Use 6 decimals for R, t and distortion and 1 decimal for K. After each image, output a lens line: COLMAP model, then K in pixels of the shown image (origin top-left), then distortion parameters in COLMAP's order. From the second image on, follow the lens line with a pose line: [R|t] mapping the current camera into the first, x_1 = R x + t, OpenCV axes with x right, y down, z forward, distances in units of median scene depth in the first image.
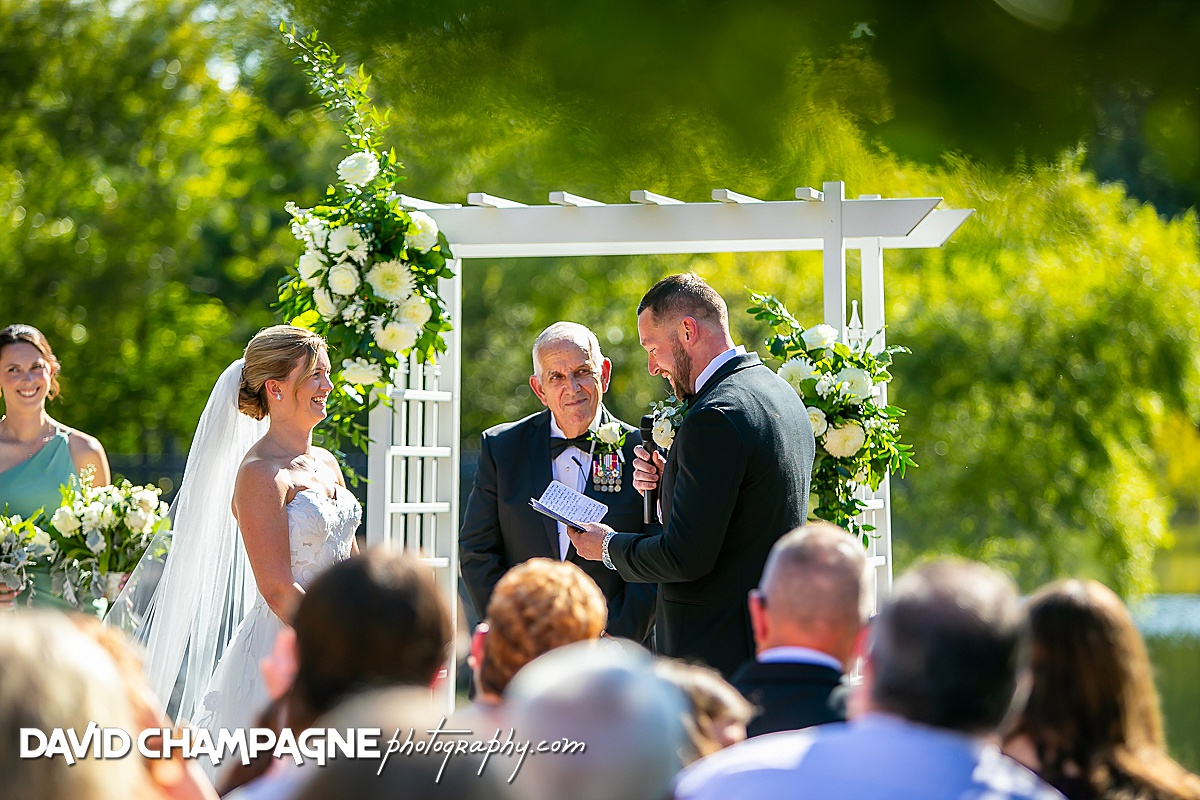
lens RADIAL K [[4834.5, 0, 600.0], [0, 4834.5, 400.0], [0, 0, 1]] dist [0.092884, -5.376466]
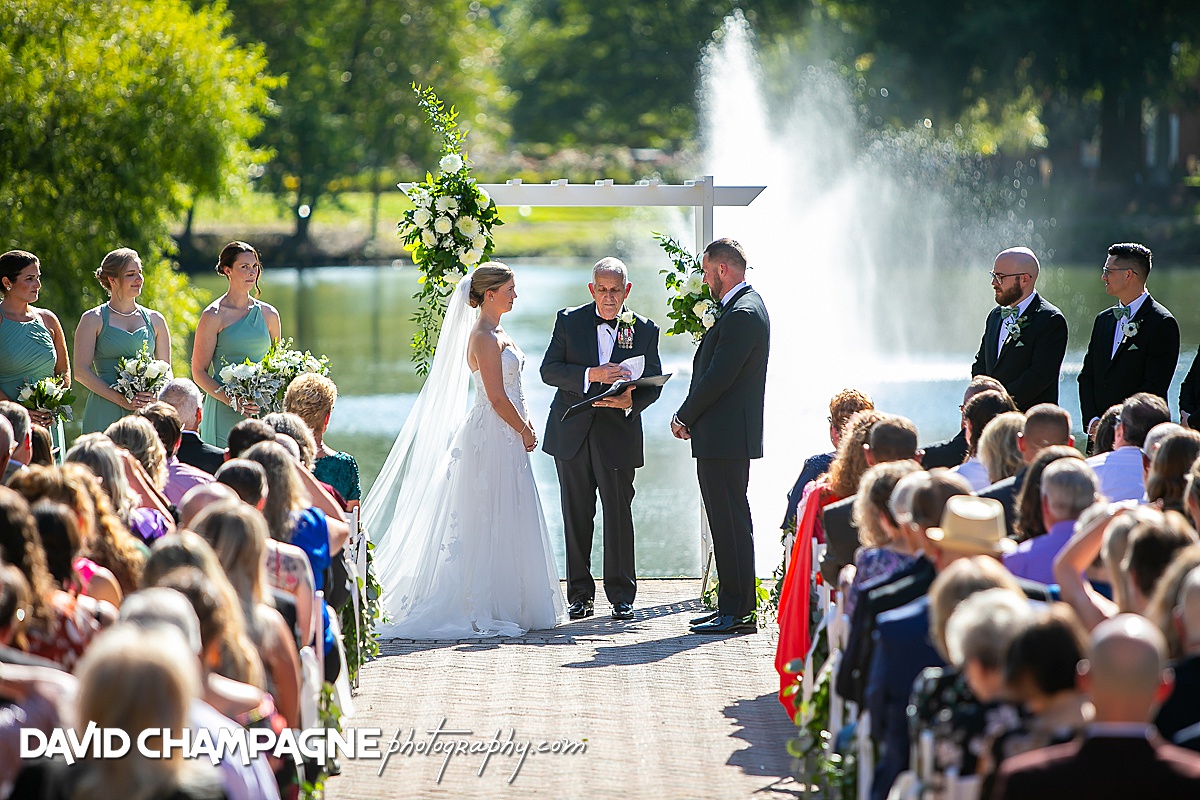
lens RADIAL K [[6697.6, 0, 600.0], [0, 6697.6, 400.0], [0, 0, 1]] dist [1.243692, -377.617998]
pose [[0.964439, 0.001488, 0.264302, -0.658820], [-0.013395, 0.998974, 0.043255, -0.068819], [-0.263966, -0.045257, 0.963470, -1.432419]]
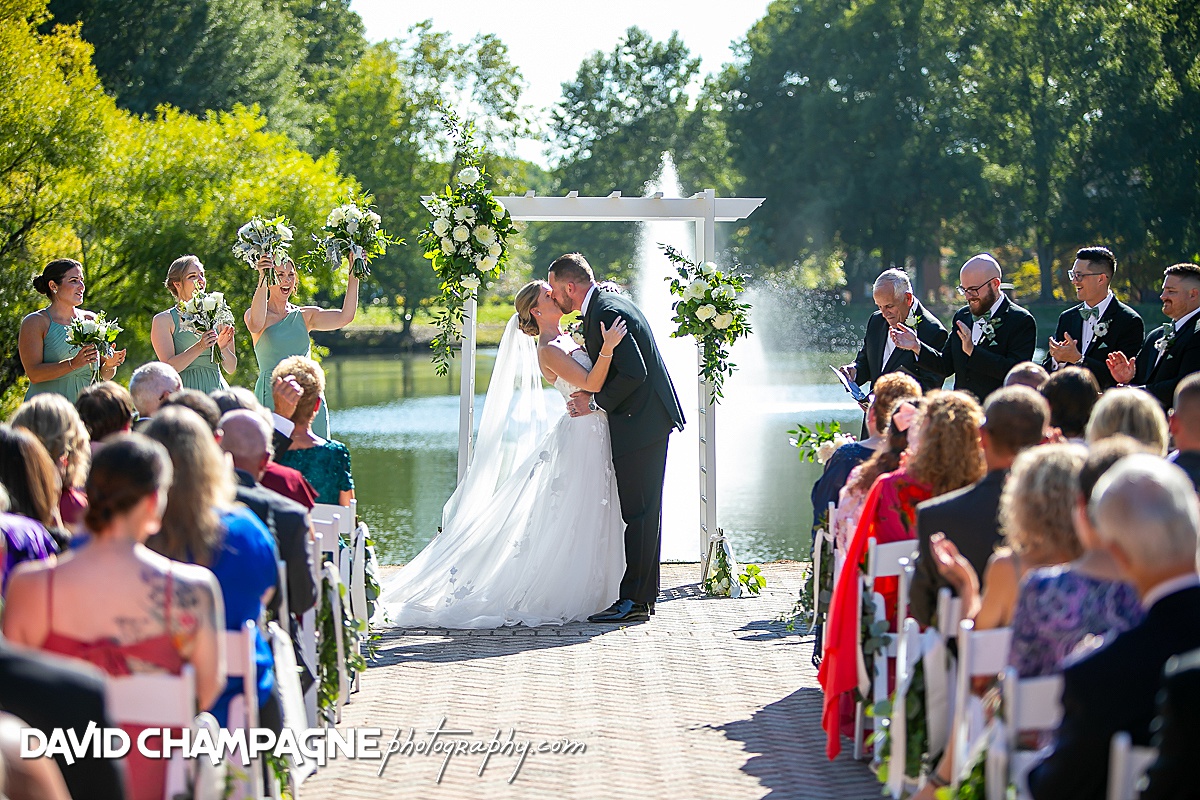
lens RADIAL K [[3622.6, 0, 600.0], [0, 3622.6, 400.0], [0, 0, 1]] dist [-0.299057, 0.032571]
pose [[0.963023, 0.006671, 0.269338, -0.387042], [-0.016191, 0.999320, 0.033141, -0.007387], [-0.268934, -0.036277, 0.962475, -0.401724]]
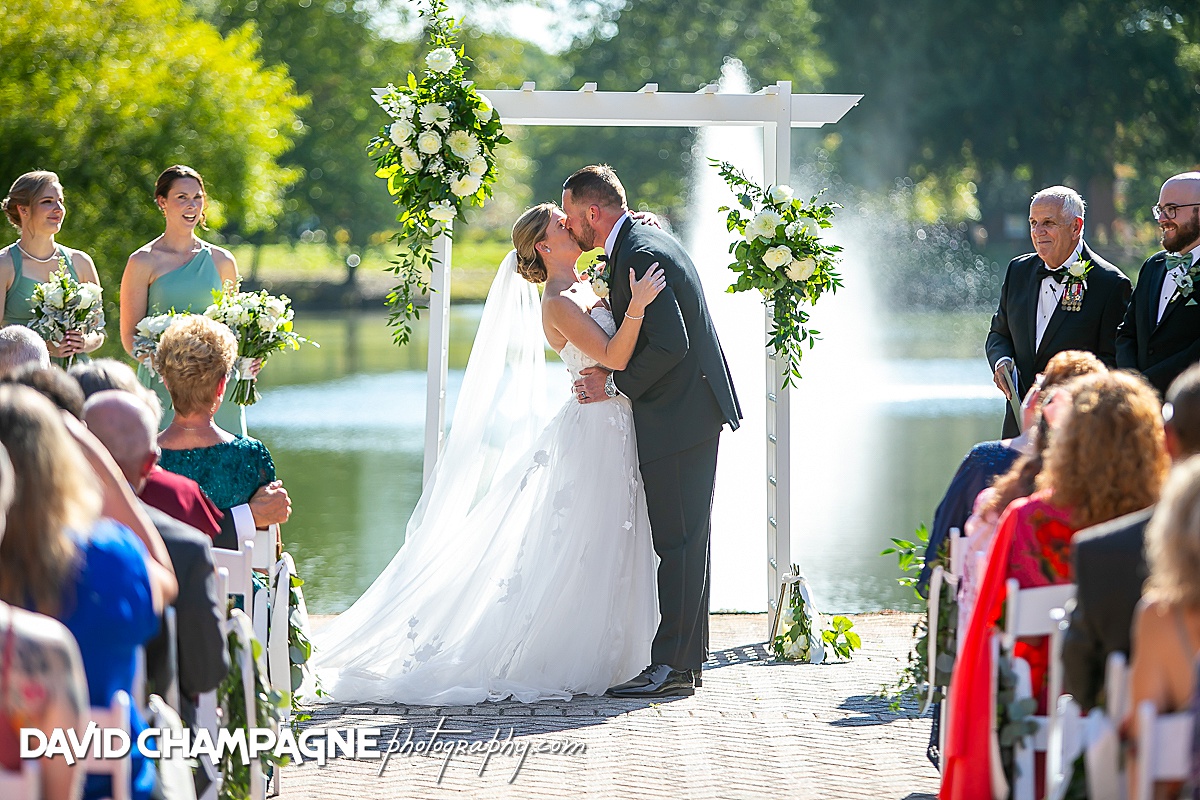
lens RADIAL K [[5153.9, 0, 600.0], [0, 5153.9, 400.0], [0, 0, 1]] dist [0.457877, -5.050588]
pose [[0.964342, 0.011835, 0.264393, -0.387559], [-0.022420, 0.999062, 0.037055, -0.007563], [-0.263707, -0.041661, 0.963703, -0.404474]]
